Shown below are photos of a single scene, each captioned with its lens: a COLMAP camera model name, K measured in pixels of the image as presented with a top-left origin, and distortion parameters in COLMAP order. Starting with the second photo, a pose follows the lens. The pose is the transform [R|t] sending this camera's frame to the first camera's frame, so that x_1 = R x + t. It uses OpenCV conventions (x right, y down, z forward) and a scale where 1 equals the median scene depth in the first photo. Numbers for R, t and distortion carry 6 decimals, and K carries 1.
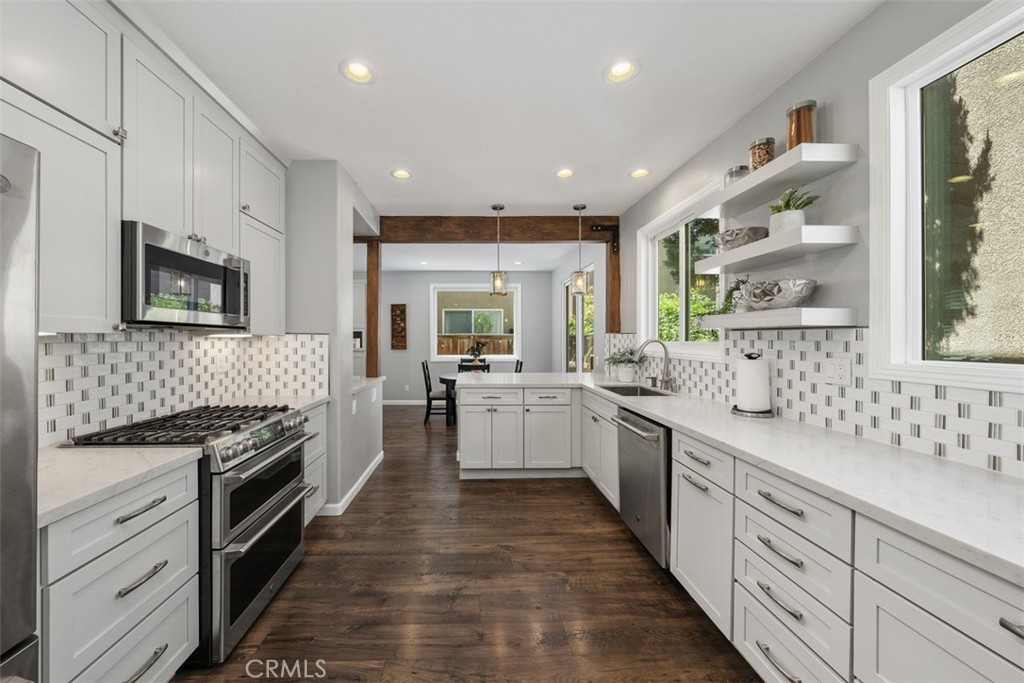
lens RADIAL K [[356.1, 0, 462.7], [0, 356.1, 342.0], [0, 0, 1]] dist [-0.000294, -0.000042]
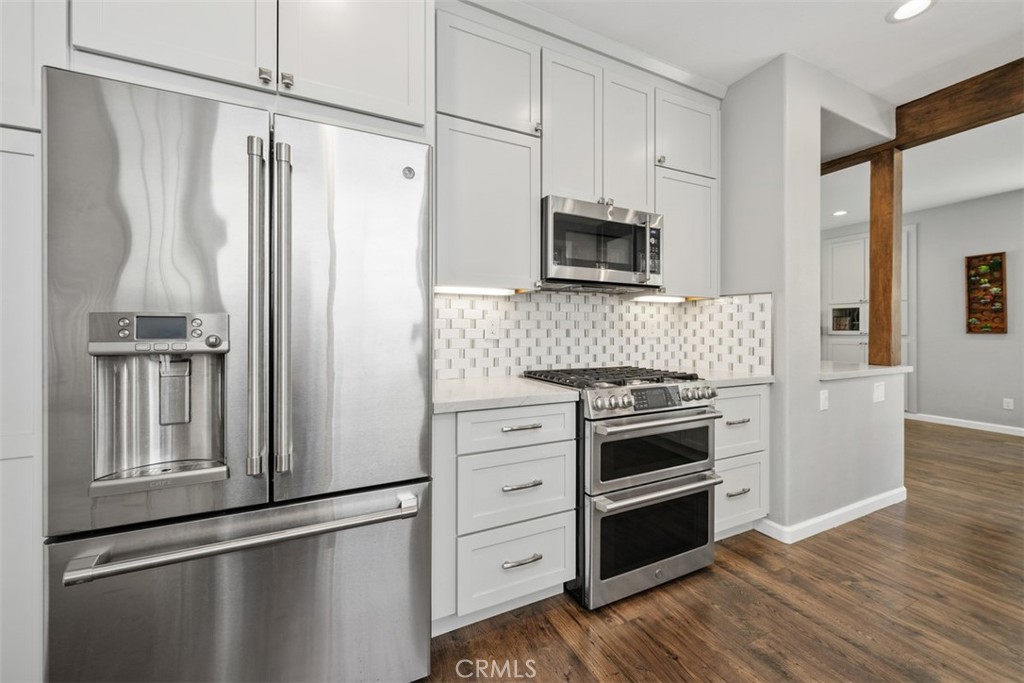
lens RADIAL K [[385.3, 0, 513.4], [0, 385.3, 325.6], [0, 0, 1]] dist [-0.000176, -0.000080]
pose [[0.455712, -0.001293, -0.890127, 0.095109], [-0.005126, 0.999979, -0.004077, 0.053750], [0.890113, 0.006421, 0.455695, 0.153802]]
